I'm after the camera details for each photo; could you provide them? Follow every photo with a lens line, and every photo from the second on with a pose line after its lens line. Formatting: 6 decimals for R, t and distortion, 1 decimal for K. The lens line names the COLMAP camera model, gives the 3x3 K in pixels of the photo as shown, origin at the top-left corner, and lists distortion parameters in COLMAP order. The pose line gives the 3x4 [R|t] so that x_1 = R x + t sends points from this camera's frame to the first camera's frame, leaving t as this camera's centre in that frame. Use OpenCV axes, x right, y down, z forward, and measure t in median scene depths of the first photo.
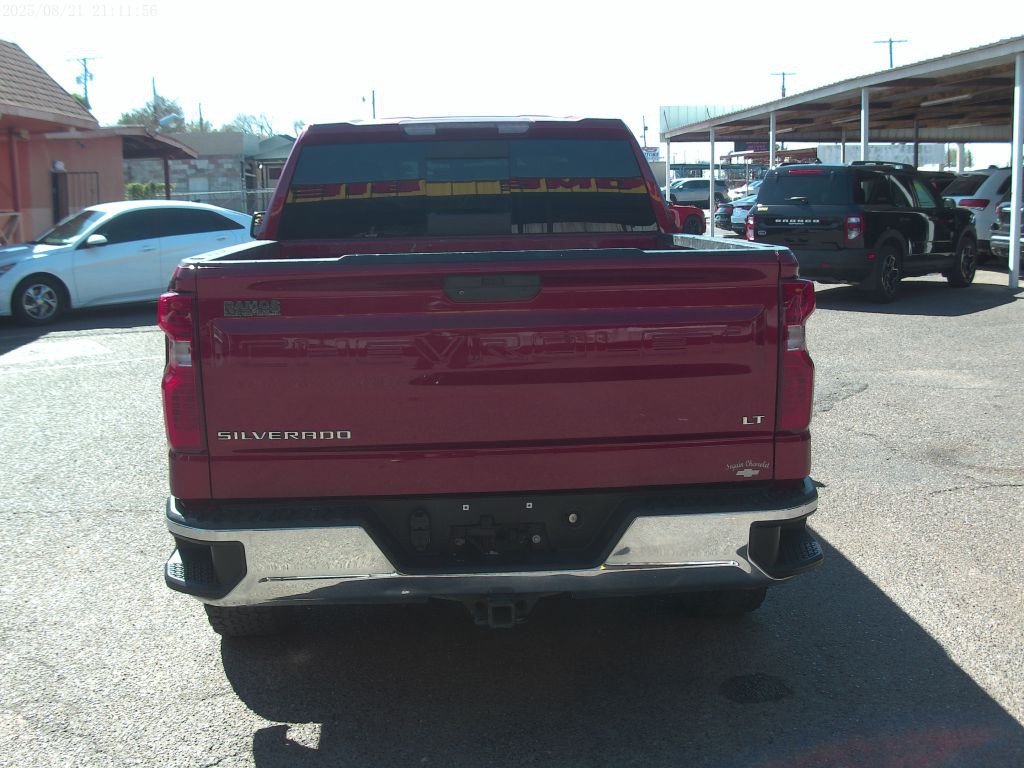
lens RADIAL K [[1201.2, 0, 513.7], [0, 1201.2, 333.9], [0, 0, 1]] dist [-0.134896, 0.032500]
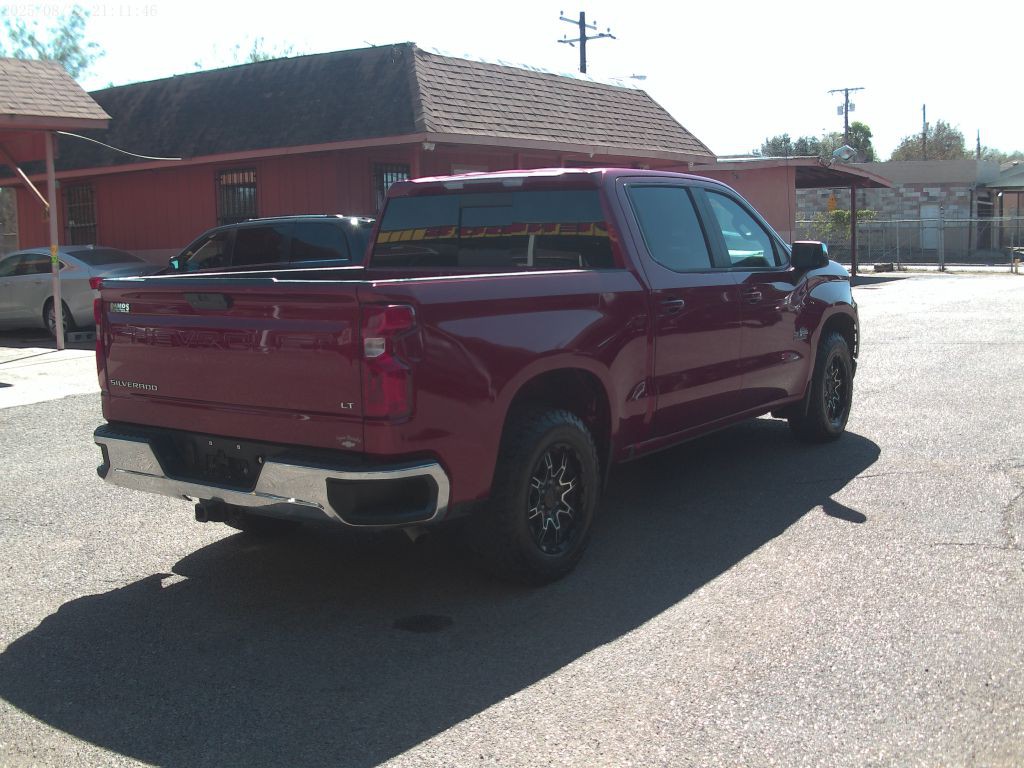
lens RADIAL K [[1201.2, 0, 513.7], [0, 1201.2, 333.9], [0, 0, 1]] dist [-0.134896, 0.032500]
pose [[0.785453, 0.060119, -0.615994, 0.139556], [-0.072614, 0.997349, 0.004747, -0.003637], [0.614647, 0.041002, 0.787736, 0.002830]]
